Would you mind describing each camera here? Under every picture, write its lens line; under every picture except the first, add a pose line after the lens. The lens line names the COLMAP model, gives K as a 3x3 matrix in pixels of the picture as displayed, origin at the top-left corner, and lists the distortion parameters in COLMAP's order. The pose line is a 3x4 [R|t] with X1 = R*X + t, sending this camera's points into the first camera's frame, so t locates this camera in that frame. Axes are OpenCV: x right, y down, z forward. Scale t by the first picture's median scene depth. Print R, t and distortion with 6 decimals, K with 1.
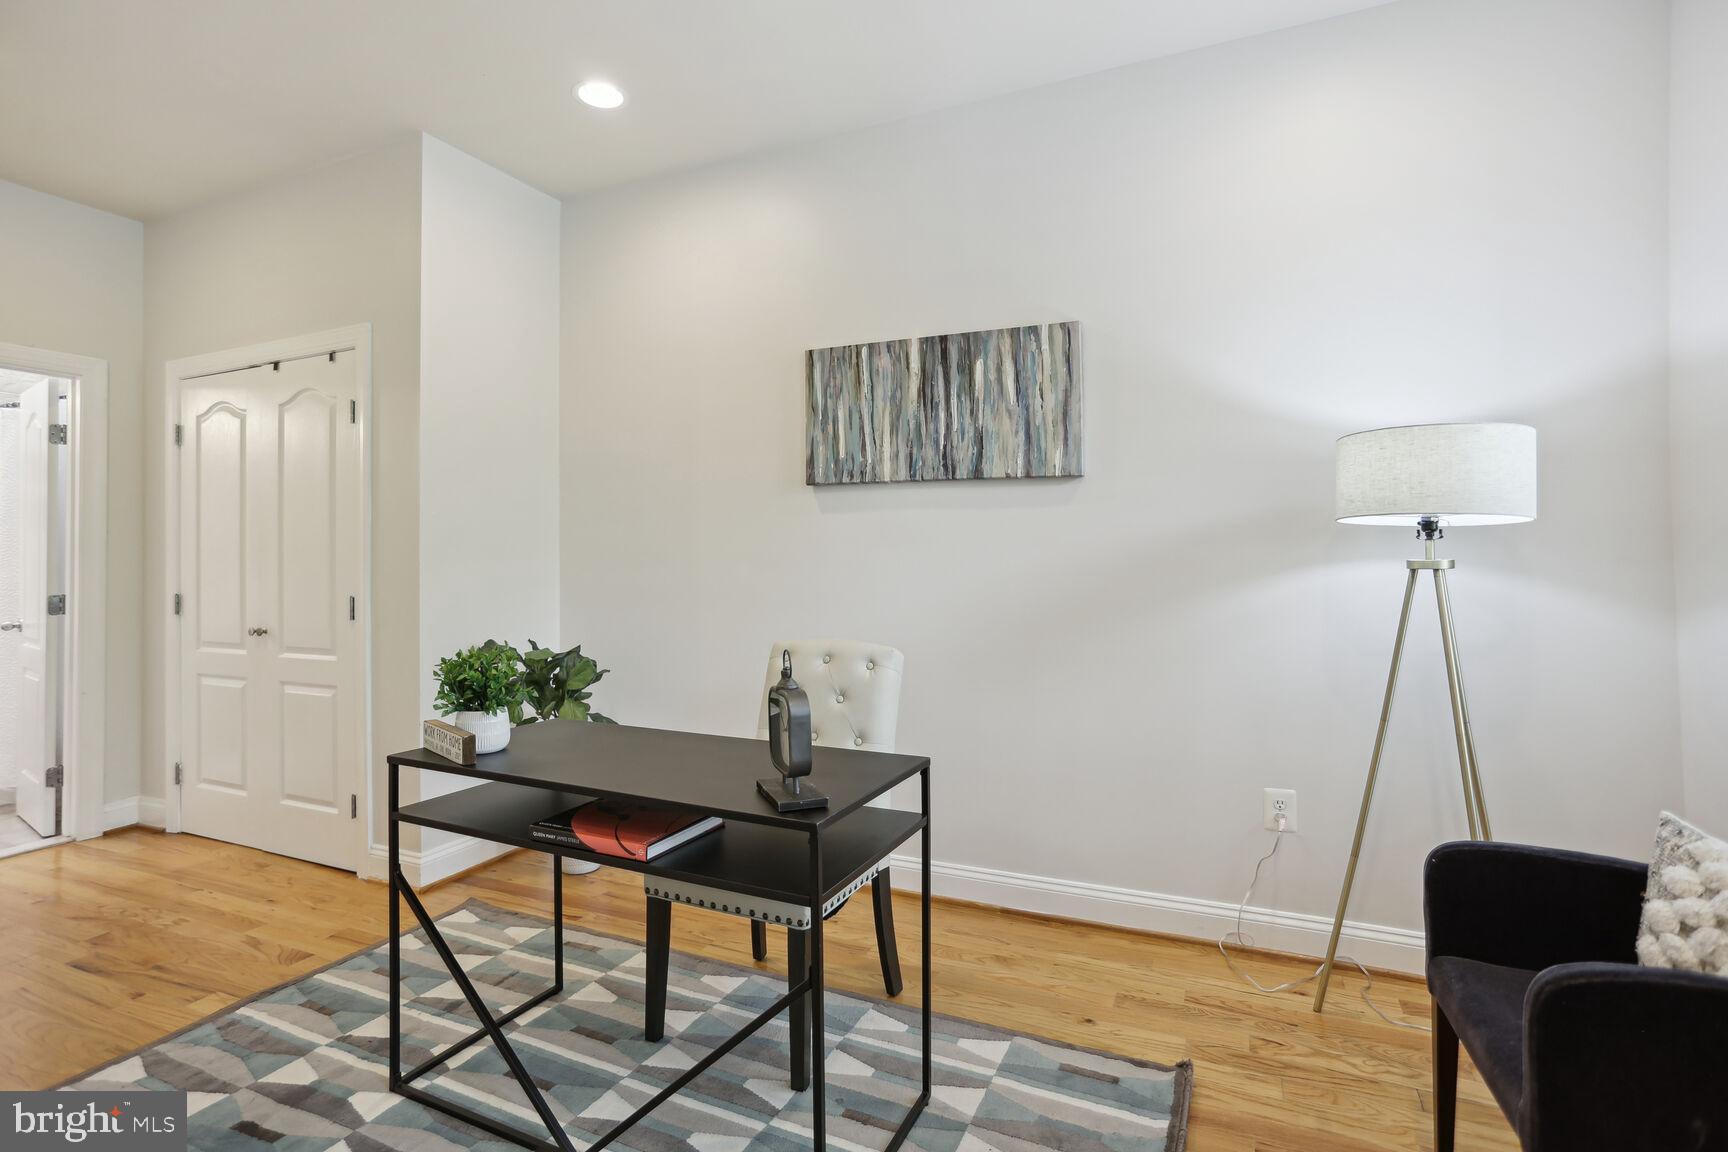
lens RADIAL K [[843.5, 0, 865.1], [0, 843.5, 542.7], [0, 0, 1]] dist [-0.057126, 0.031883]
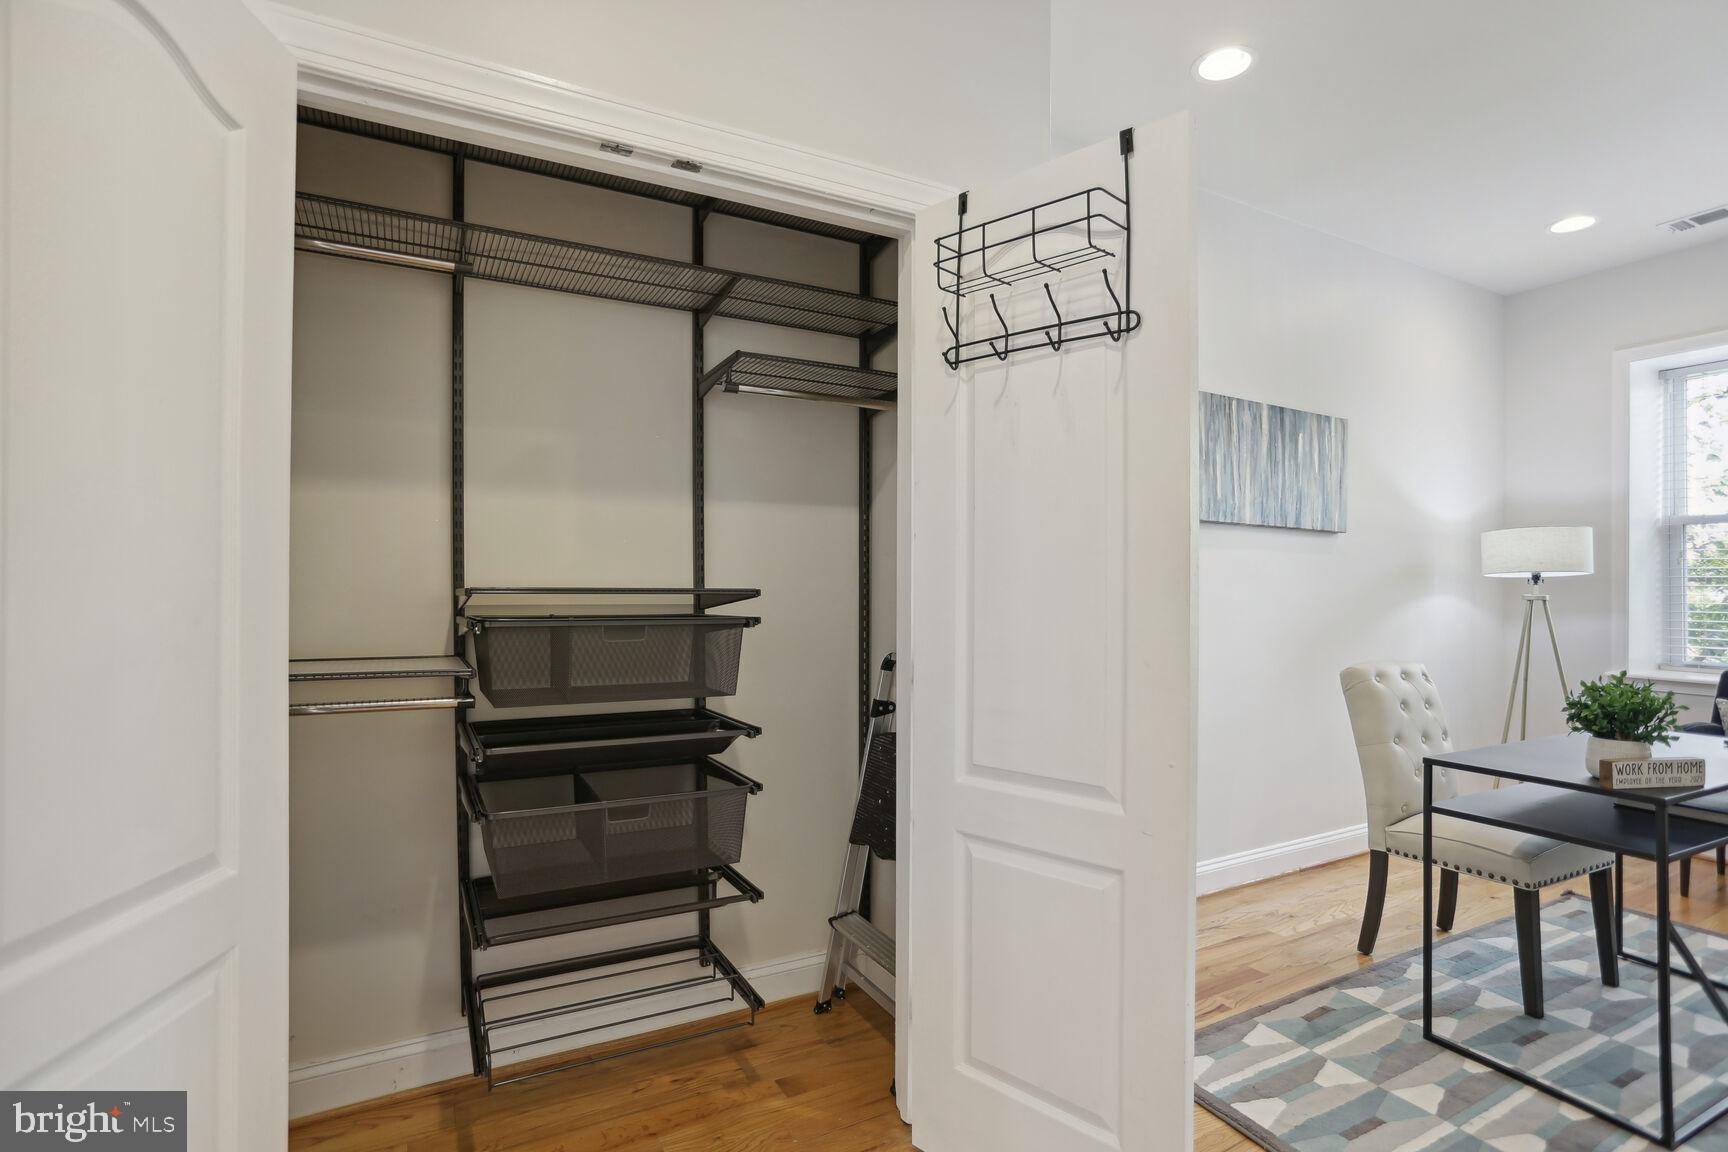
lens RADIAL K [[855.4, 0, 864.0], [0, 855.4, 576.0], [0, 0, 1]] dist [-0.059069, 0.031212]
pose [[0.603353, 0.019951, 0.797225, -1.221126], [-0.022953, 0.999707, -0.007647, 0.018313], [-0.797144, -0.013684, 0.603634, 0.743590]]
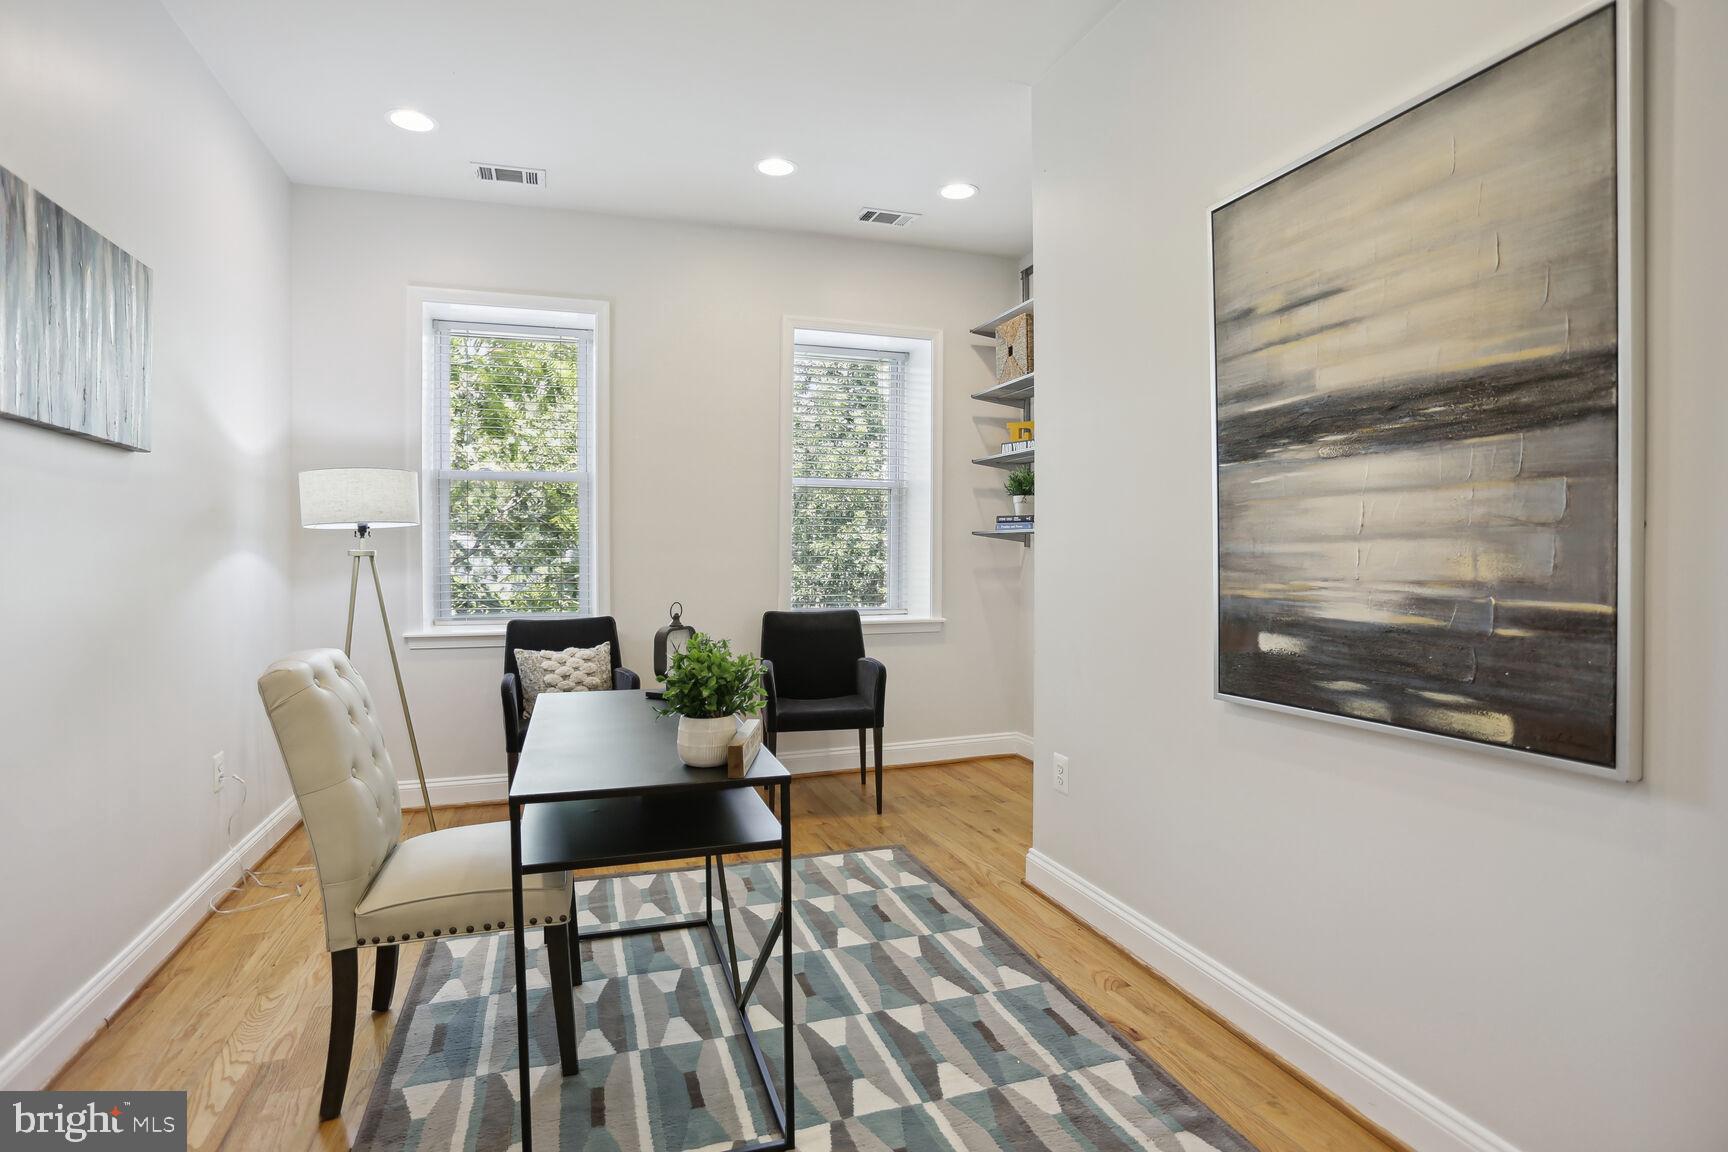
lens RADIAL K [[878.1, 0, 857.0], [0, 878.1, 573.4], [0, 0, 1]] dist [-0.018193, 0.001463]
pose [[-0.683455, -0.014455, 0.729849, -0.820434], [-0.006902, 0.999887, 0.013340, 0.024881], [-0.729960, 0.004080, -0.683478, 1.004644]]
